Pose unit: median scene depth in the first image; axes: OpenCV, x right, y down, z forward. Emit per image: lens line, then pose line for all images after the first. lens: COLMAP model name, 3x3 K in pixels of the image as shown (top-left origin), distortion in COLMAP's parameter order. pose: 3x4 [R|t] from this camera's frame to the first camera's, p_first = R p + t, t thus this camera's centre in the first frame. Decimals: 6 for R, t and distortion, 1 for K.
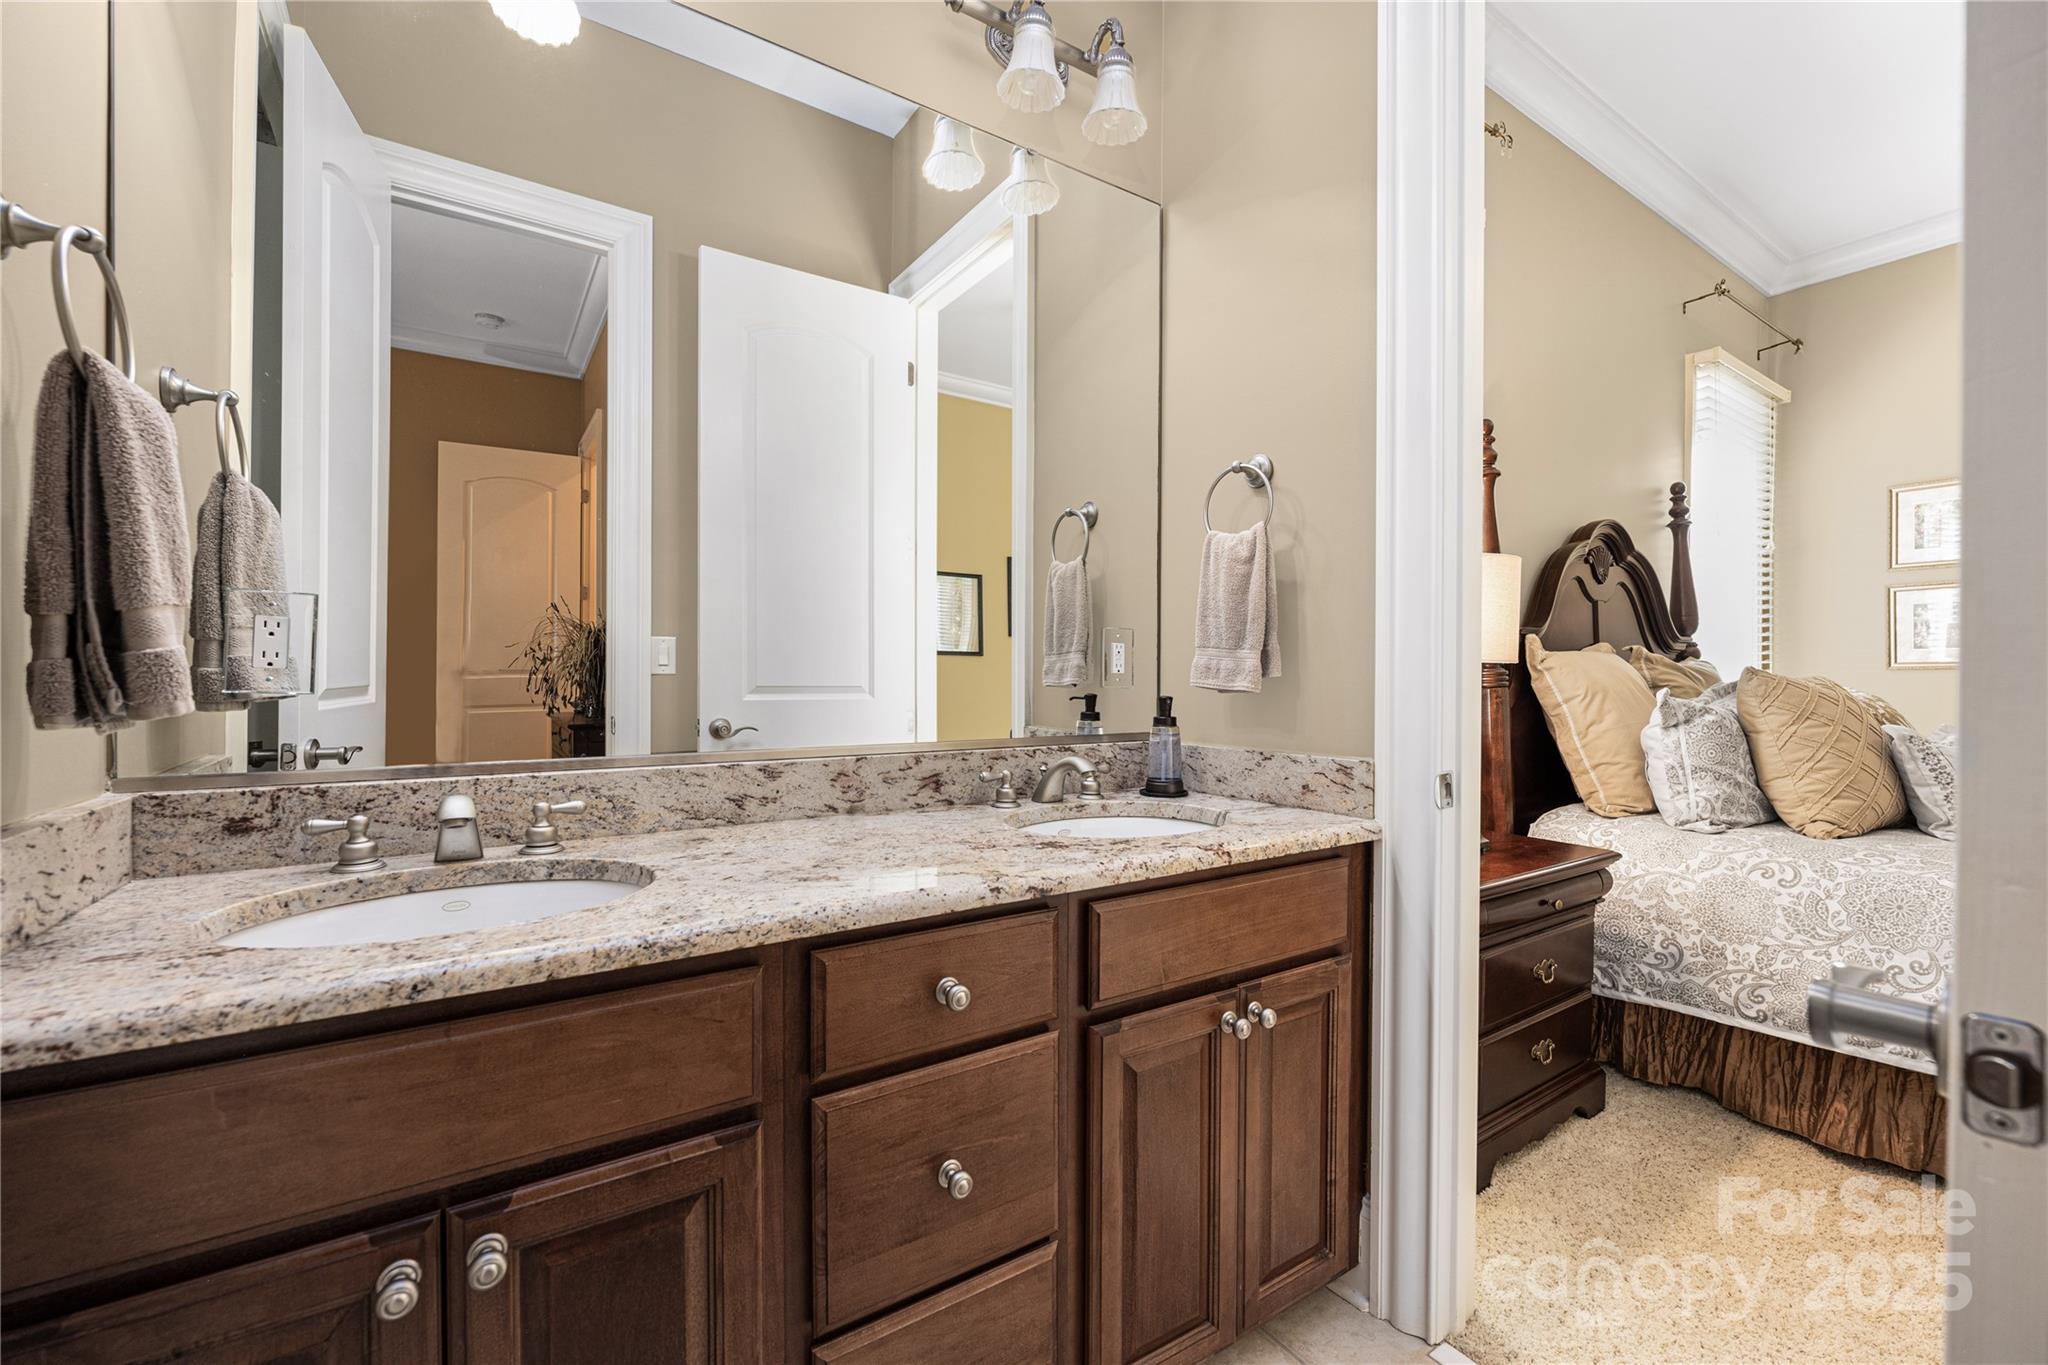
lens RADIAL K [[842.7, 0, 1026.1], [0, 842.7, 678.7], [0, 0, 1]] dist [-0.000270, 0.000109]
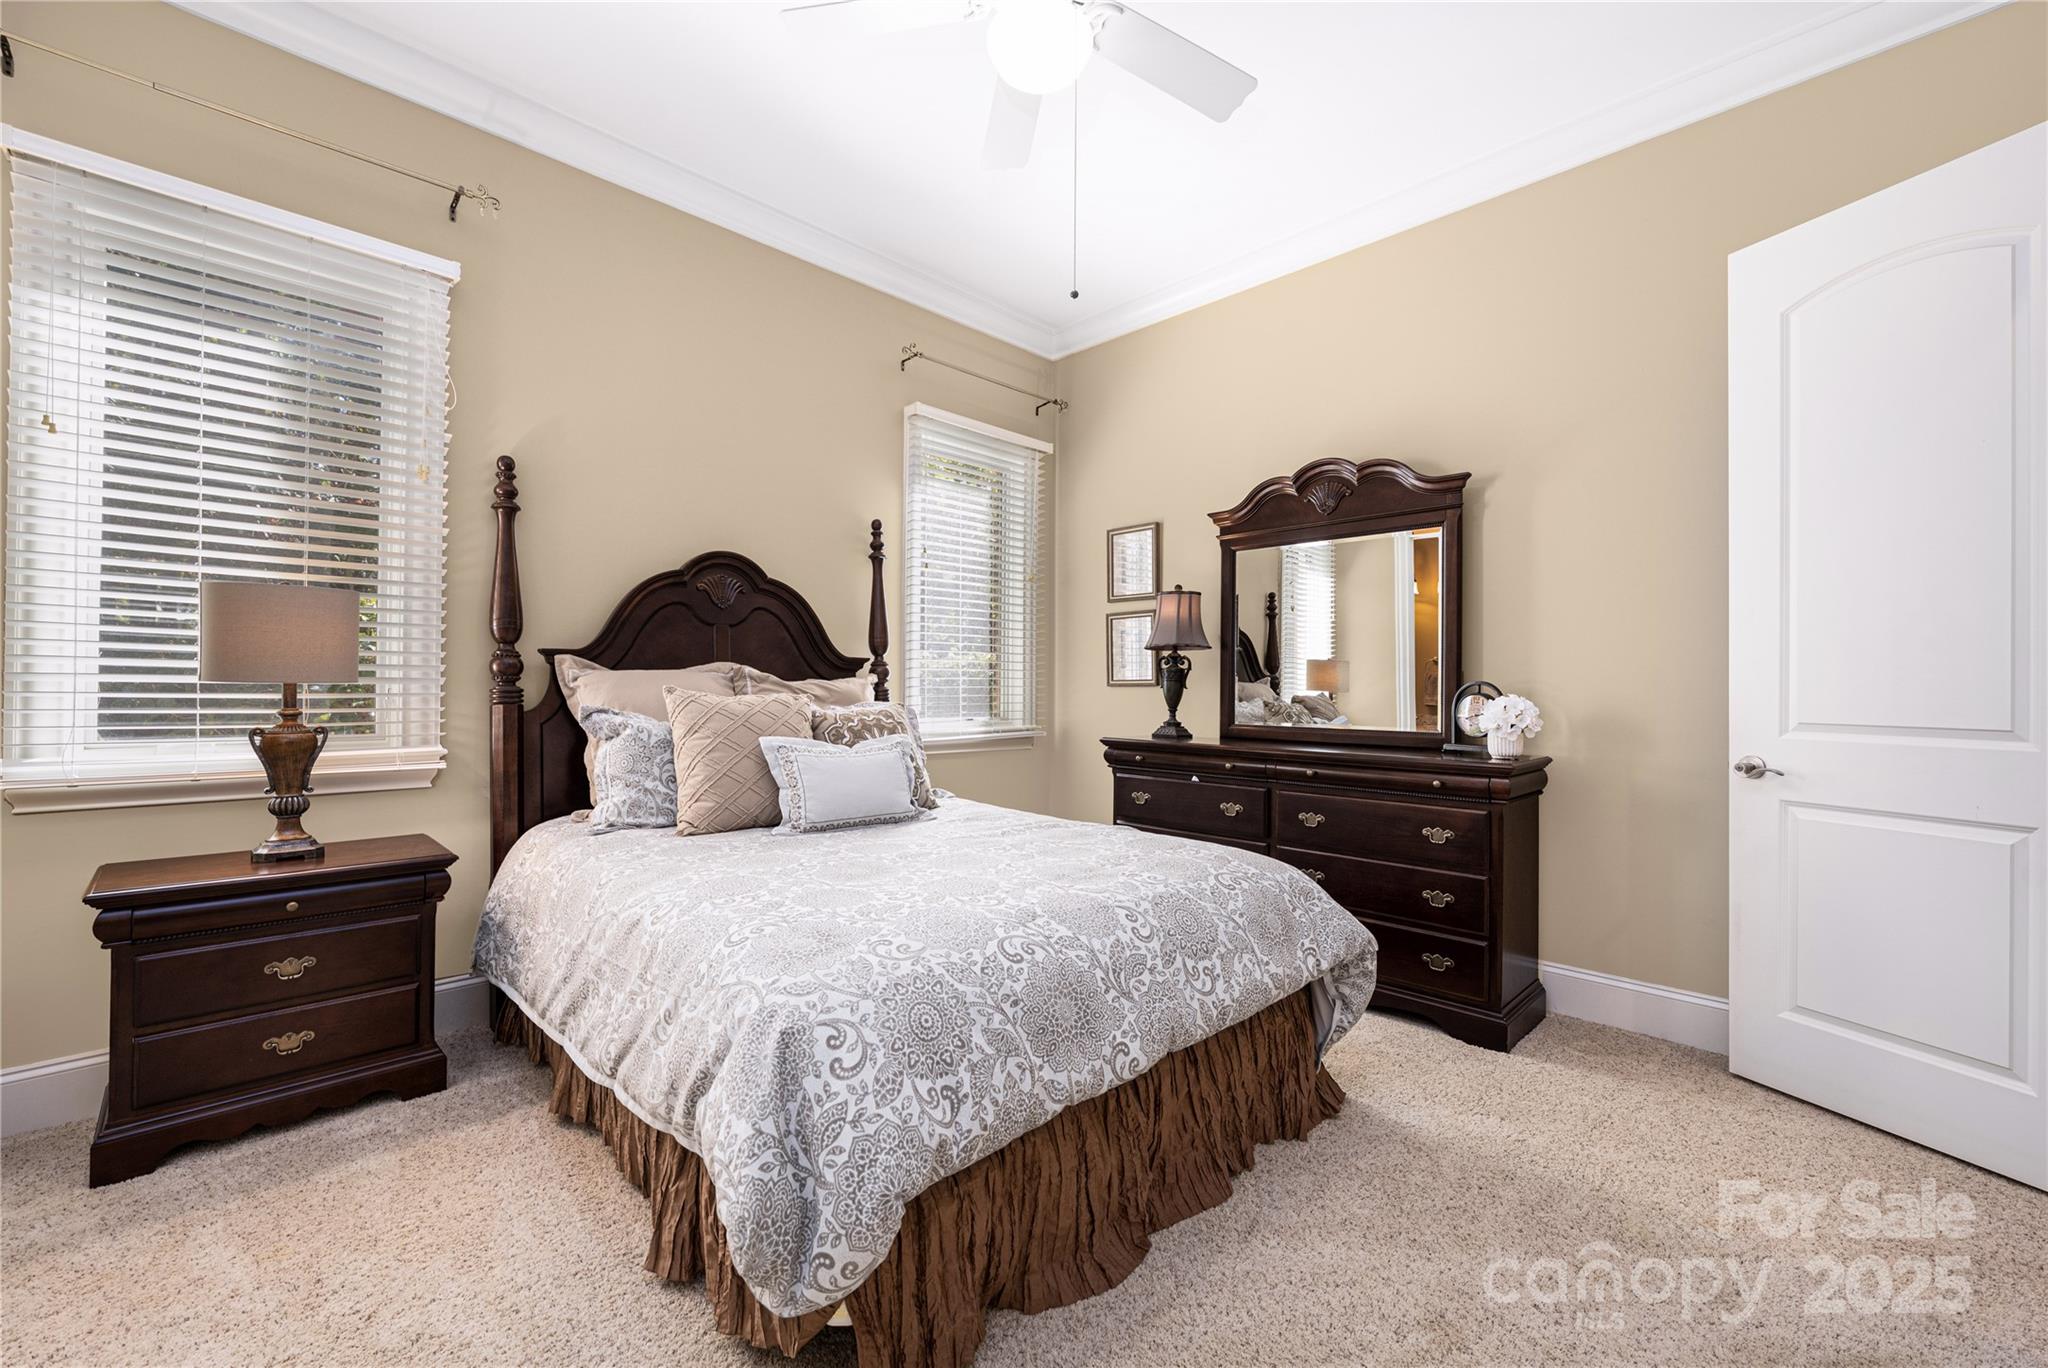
lens RADIAL K [[833.0, 0, 1024.7], [0, 833.0, 672.6], [0, 0, 1]] dist [-0.002532, -0.000261]
pose [[0.982562, 0.006024, 0.185835, 1.779754], [-0.004256, 0.999942, -0.009908, -0.038903], [-0.185884, 0.008945, 0.982531, -0.318715]]
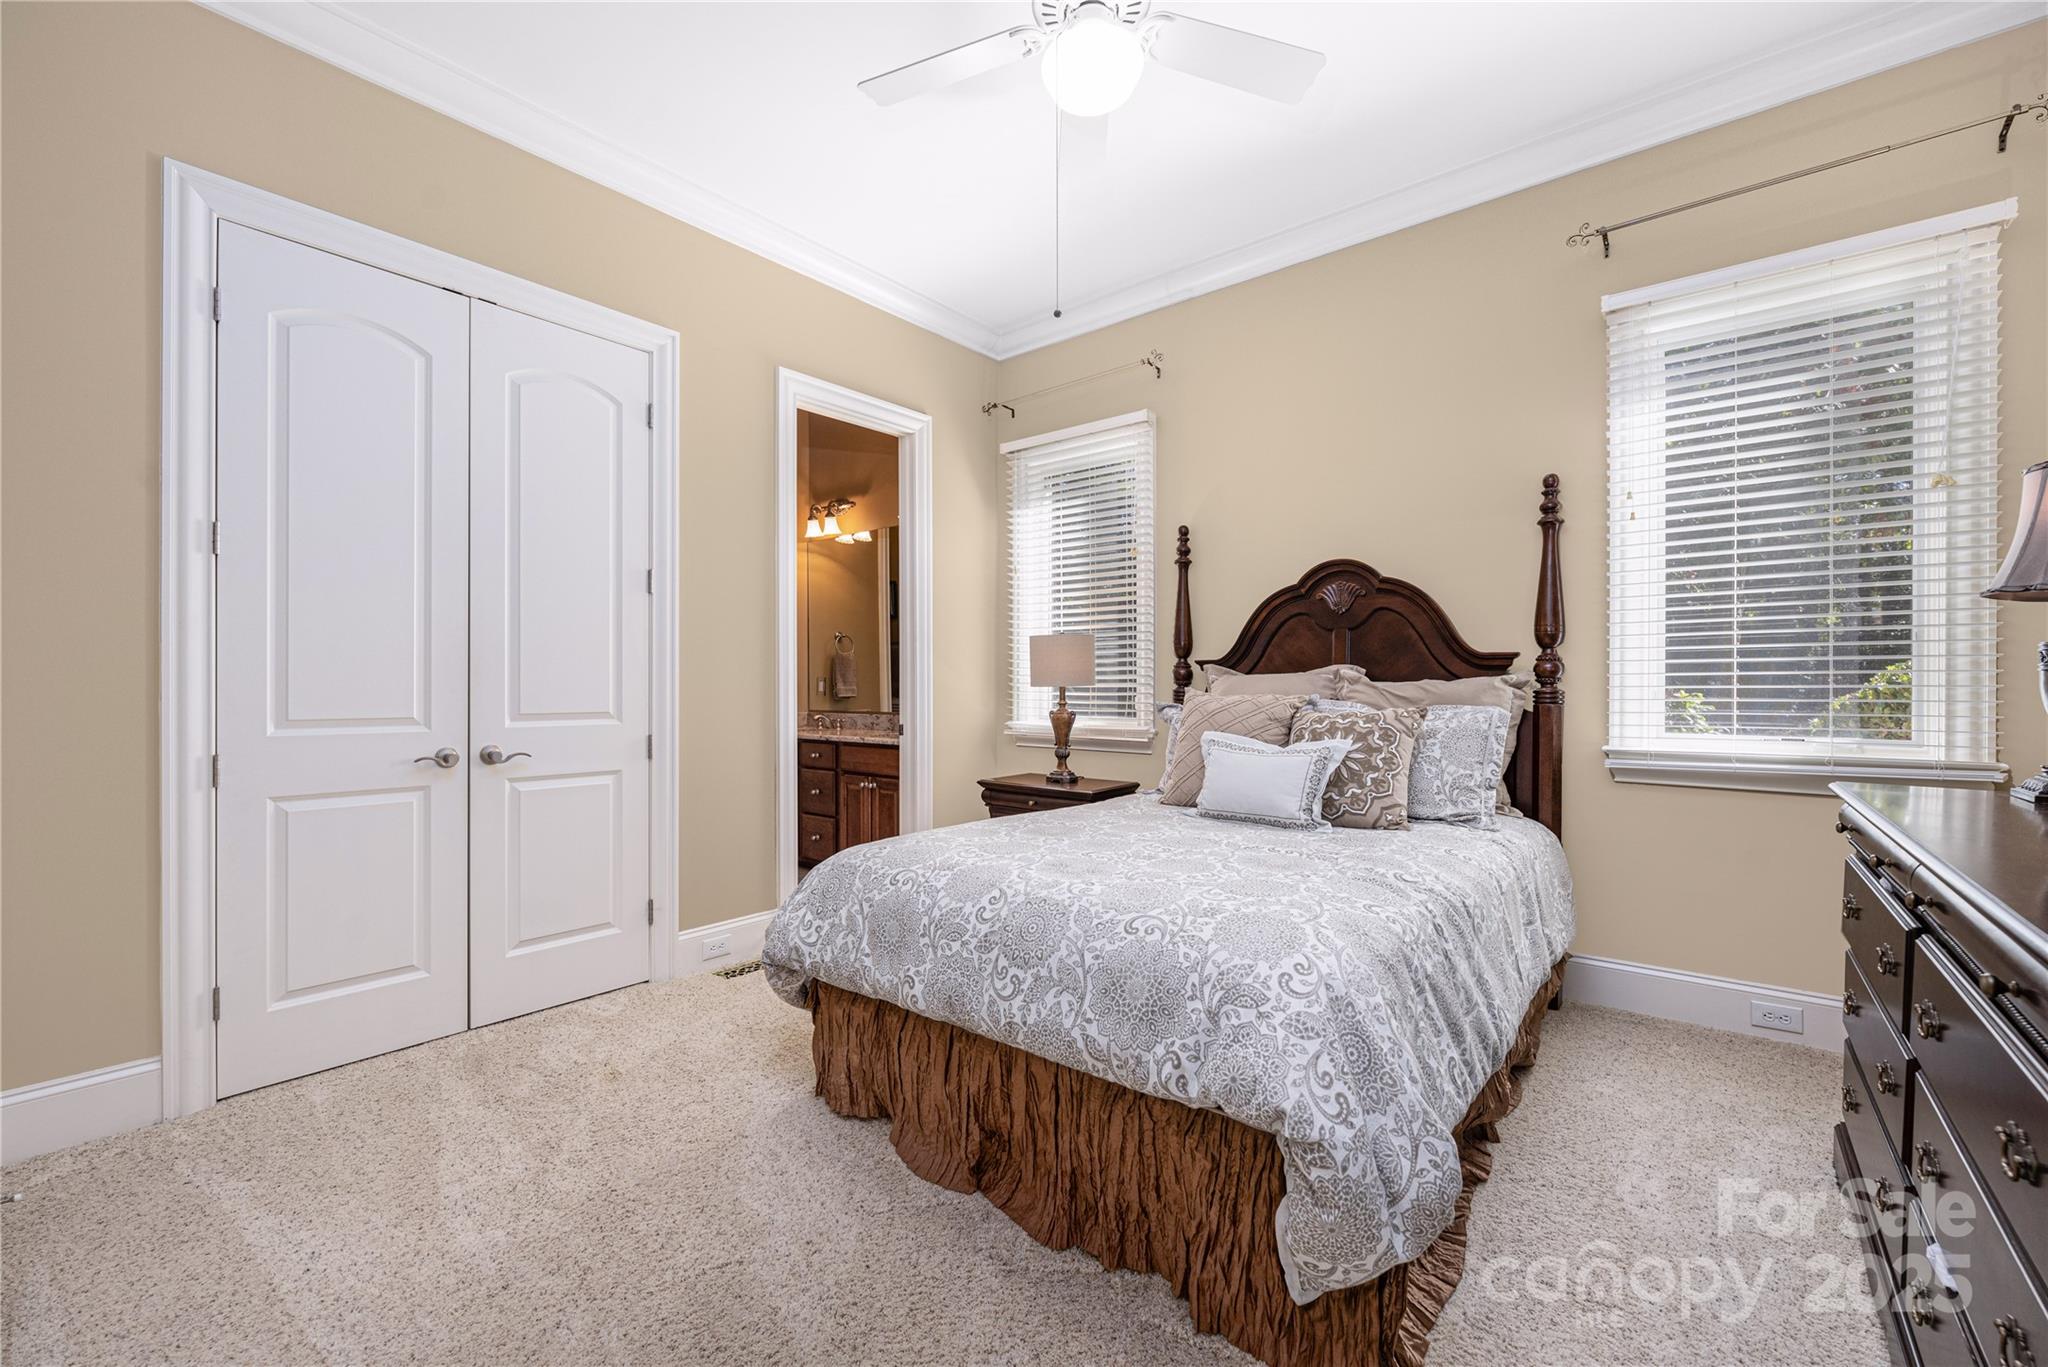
lens RADIAL K [[833.0, 0, 1024.7], [0, 833.0, 672.1], [0, 0, 1]] dist [-0.002532, -0.000261]
pose [[0.282090, -0.017065, -0.959236, 3.404968], [0.007918, 0.999849, -0.015459, -0.035293], [0.959355, -0.003234, 0.282183, 0.503965]]
